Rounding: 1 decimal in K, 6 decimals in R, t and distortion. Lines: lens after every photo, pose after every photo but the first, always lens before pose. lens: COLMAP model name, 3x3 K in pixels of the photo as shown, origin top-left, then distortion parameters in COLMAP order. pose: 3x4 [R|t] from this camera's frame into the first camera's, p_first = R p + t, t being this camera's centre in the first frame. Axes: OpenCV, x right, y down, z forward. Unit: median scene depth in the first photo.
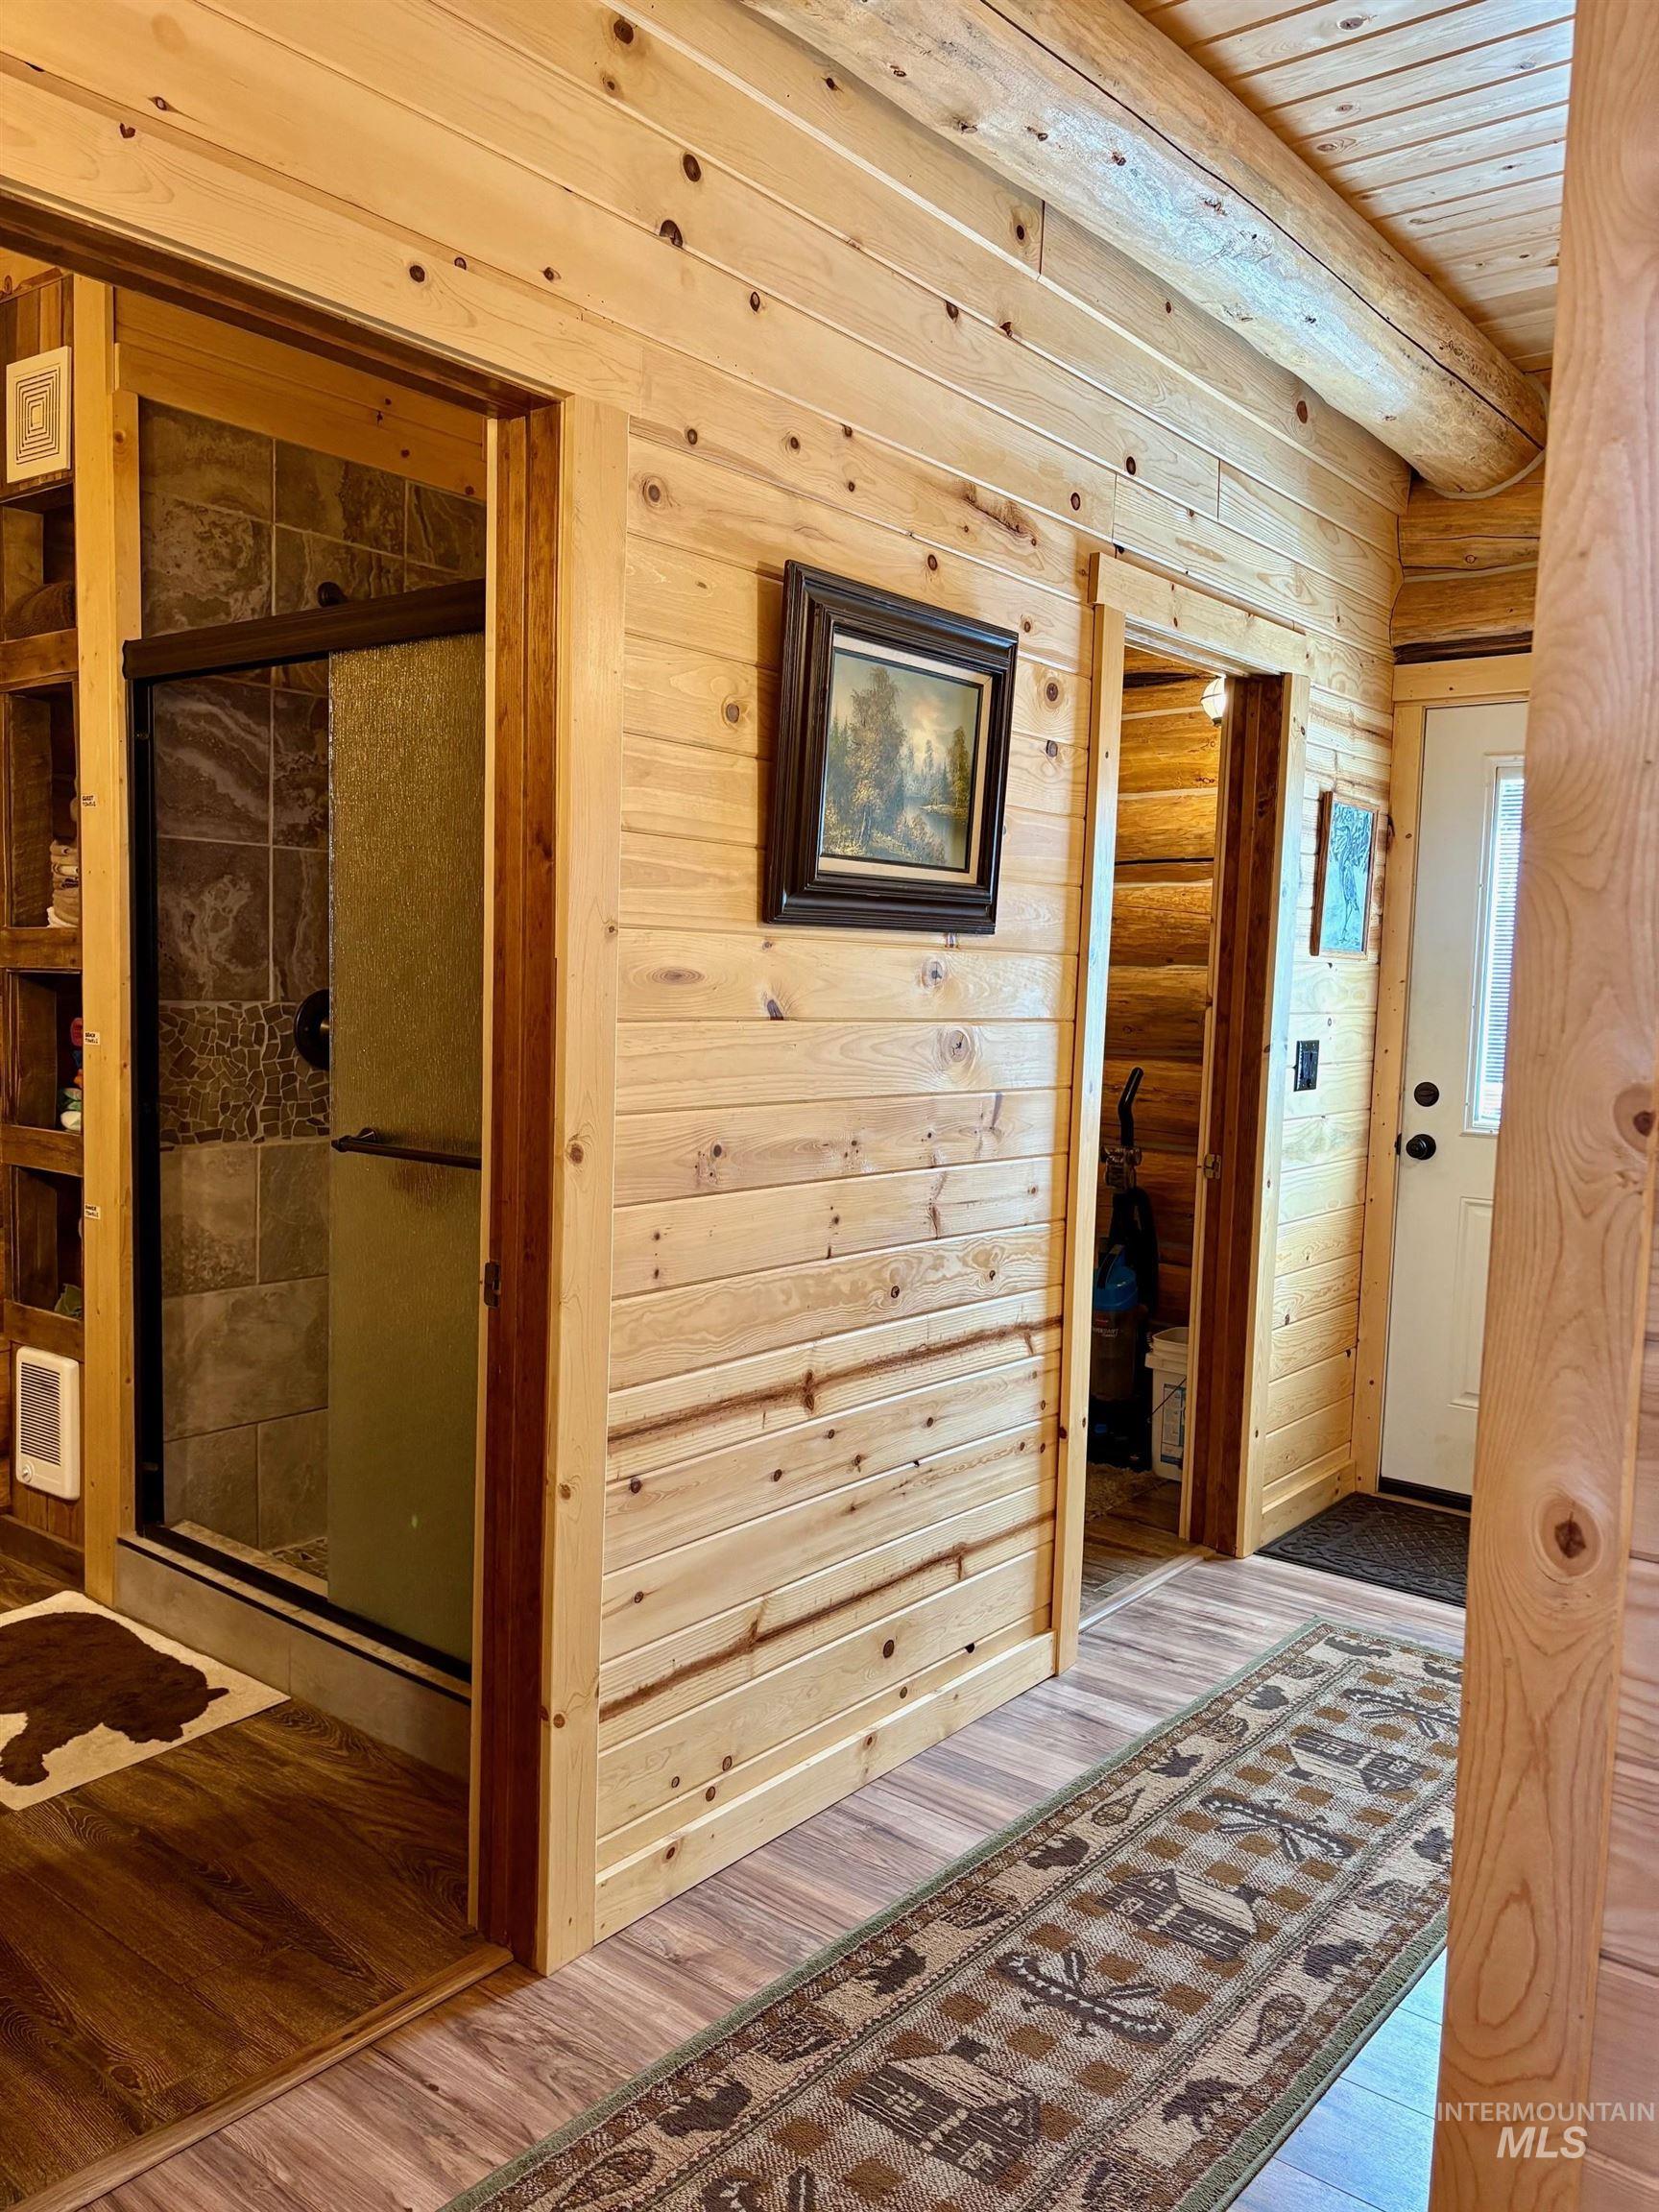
lens RADIAL K [[1684.0, 0, 834.4], [0, 1684.0, 1107.1], [0, 0, 1]] dist [0.030542, -0.027277]
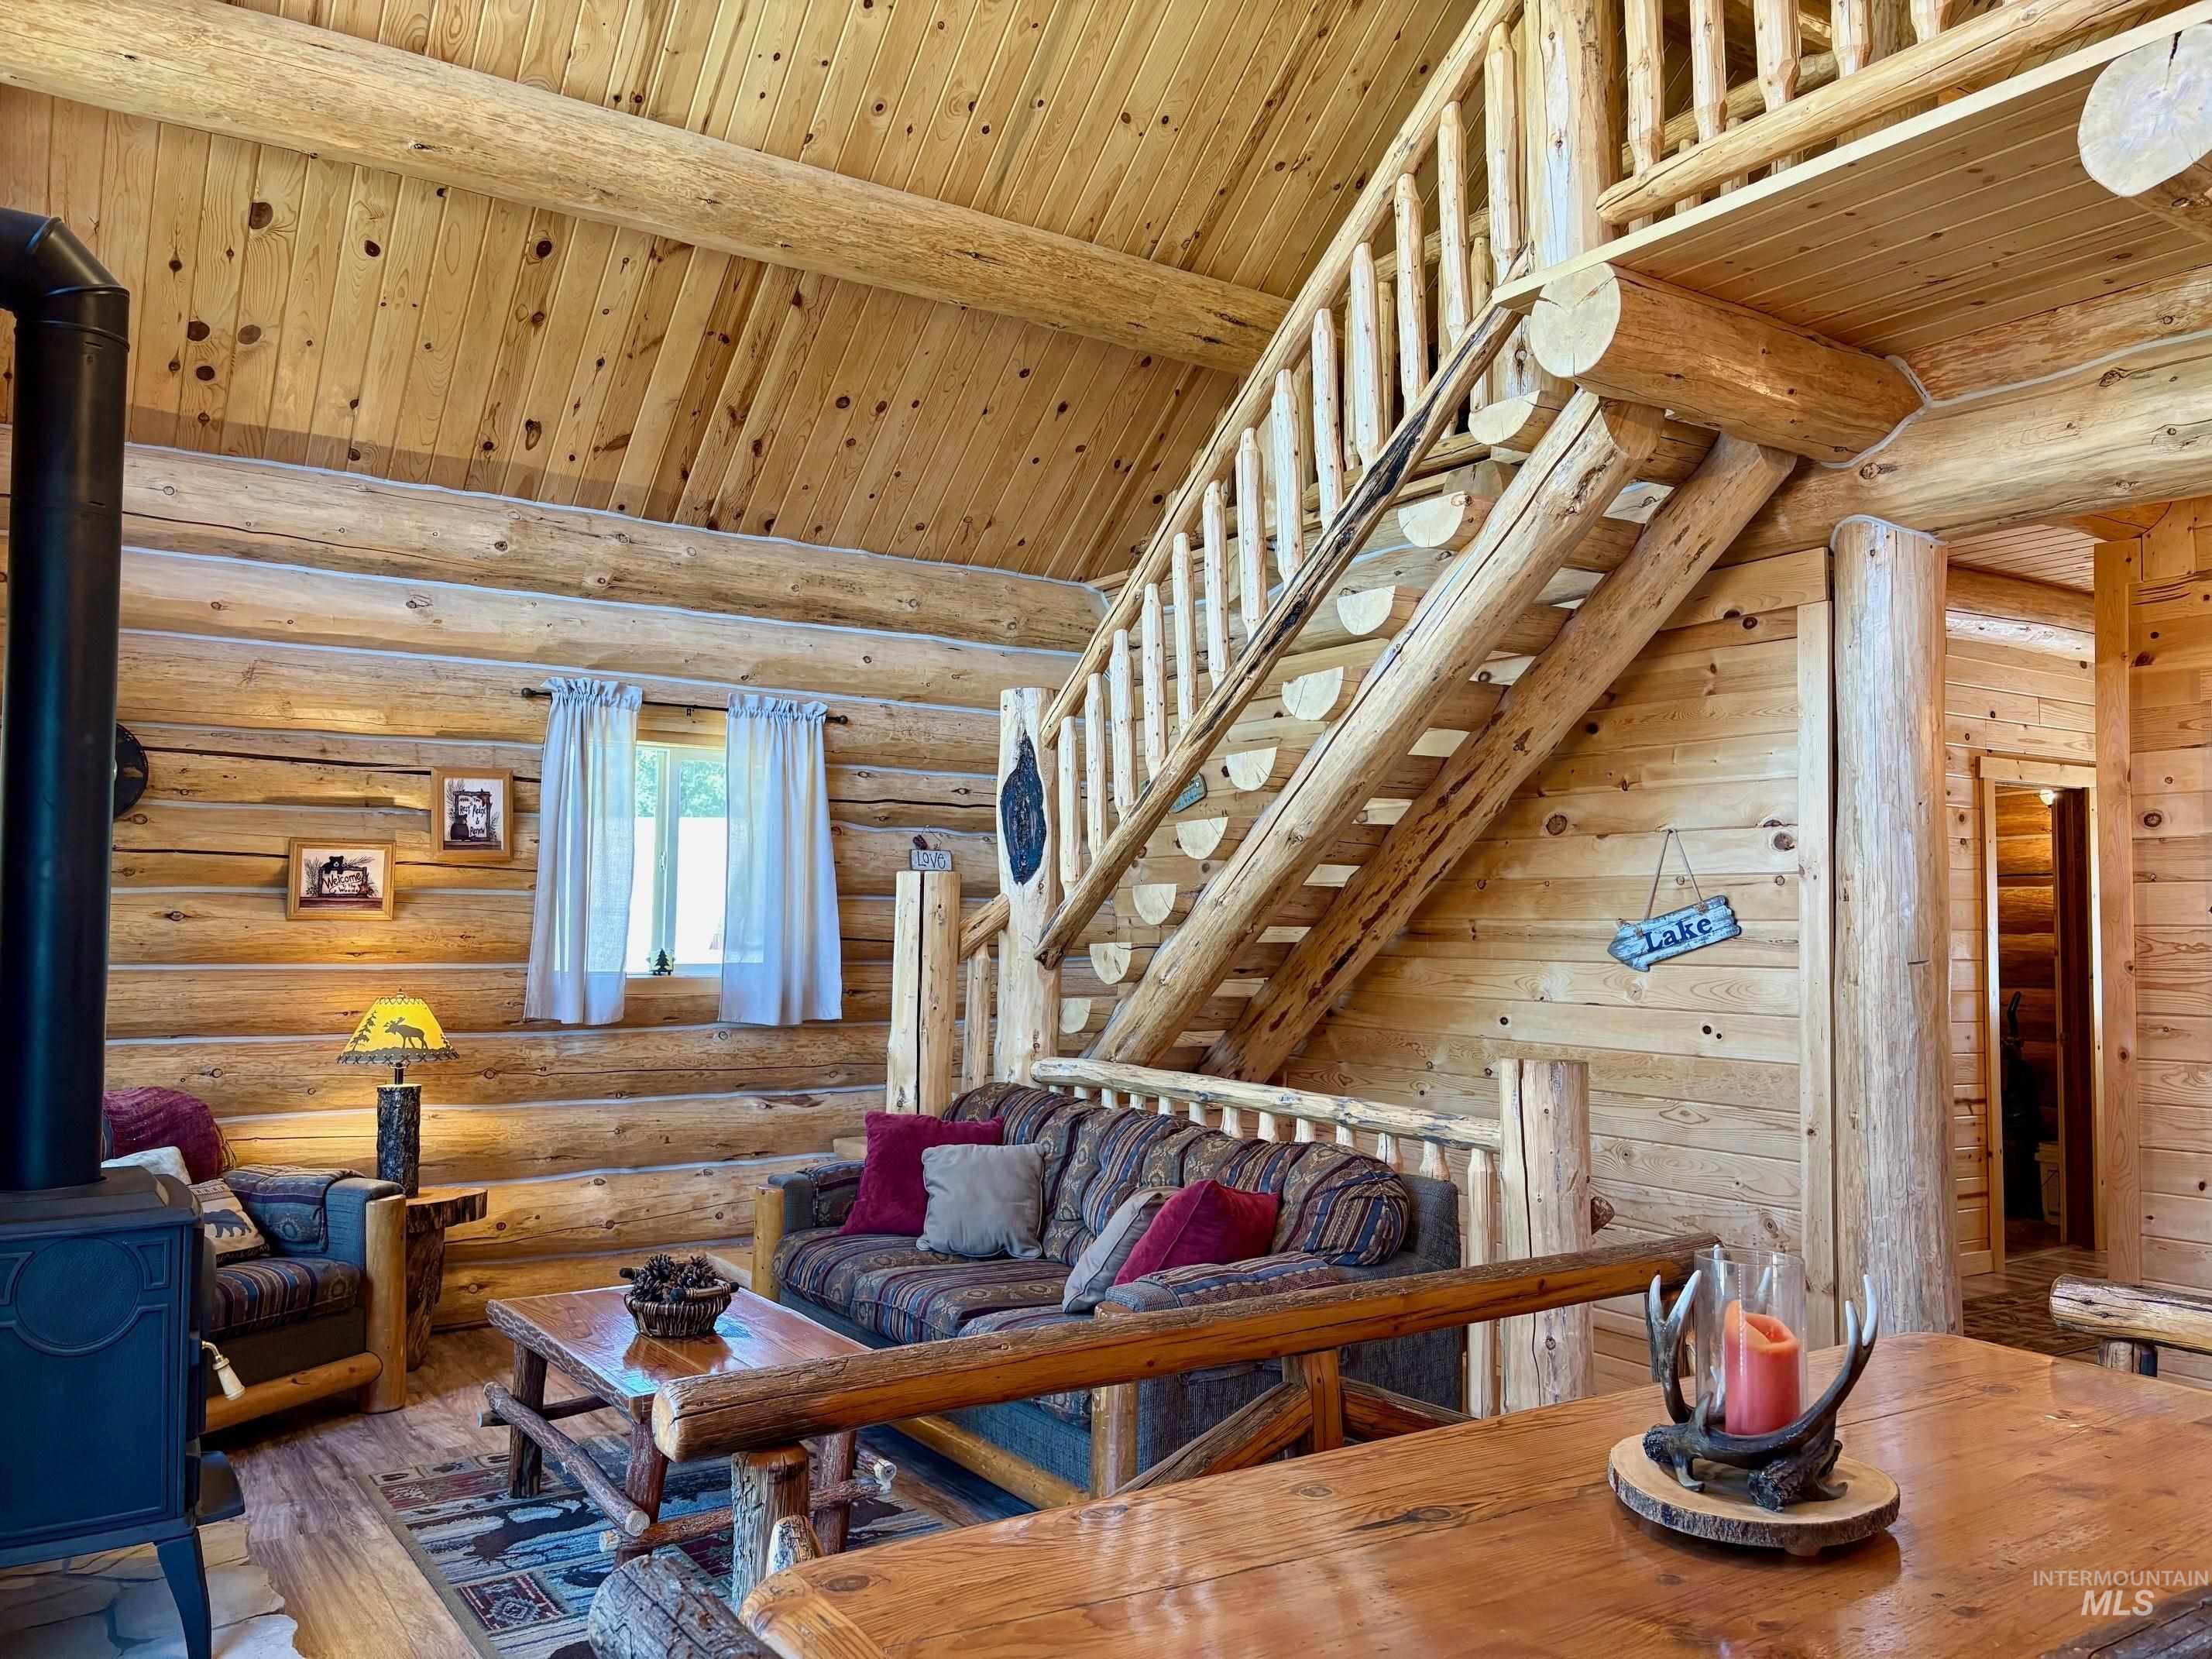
lens RADIAL K [[1684.0, 0, 1097.2], [0, 1684.0, 835.0], [0, 0, 1]] dist [0.030542, -0.027277]
pose [[0.950134, -0.040578, -0.309190, -0.212125], [-0.004884, 0.989440, -0.144862, 0.089388], [0.311803, 0.139149, 0.939902, -1.171638]]
